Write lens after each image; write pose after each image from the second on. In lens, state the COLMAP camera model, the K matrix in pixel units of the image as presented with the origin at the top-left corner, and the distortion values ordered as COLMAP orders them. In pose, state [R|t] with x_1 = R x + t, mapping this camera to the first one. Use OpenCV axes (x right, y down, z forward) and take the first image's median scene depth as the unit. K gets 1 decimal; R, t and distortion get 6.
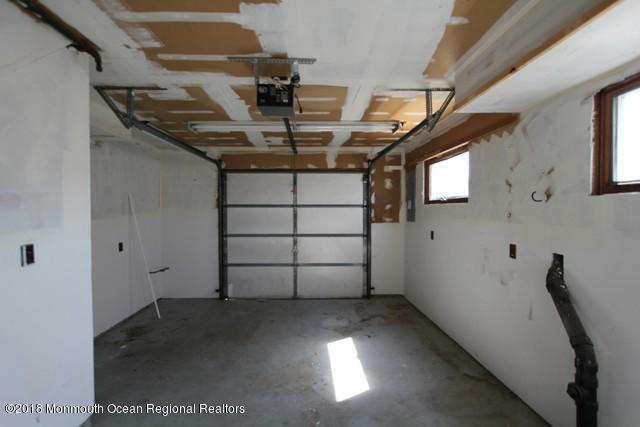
lens RADIAL K [[318.6, 0, 316.2], [0, 318.6, 219.0], [0, 0, 1]] dist [-0.000962, -0.000384]
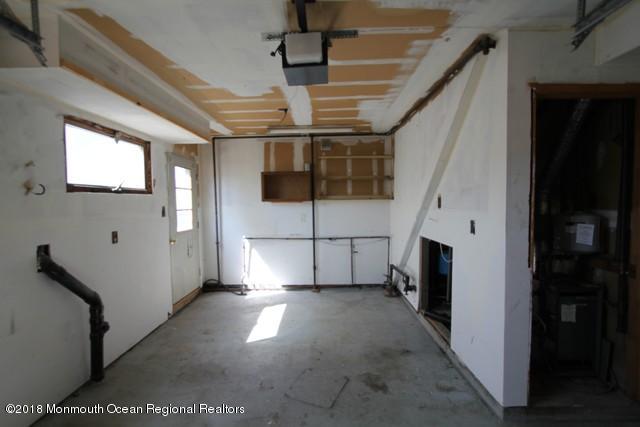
lens RADIAL K [[318.6, 0, 316.2], [0, 318.6, 219.0], [0, 0, 1]] dist [-0.000962, -0.000384]
pose [[-0.998001, 0.011228, 0.062194, -0.210977], [0.016469, 0.996295, 0.084410, -0.050679], [-0.061016, 0.085265, -0.994488, 1.977887]]
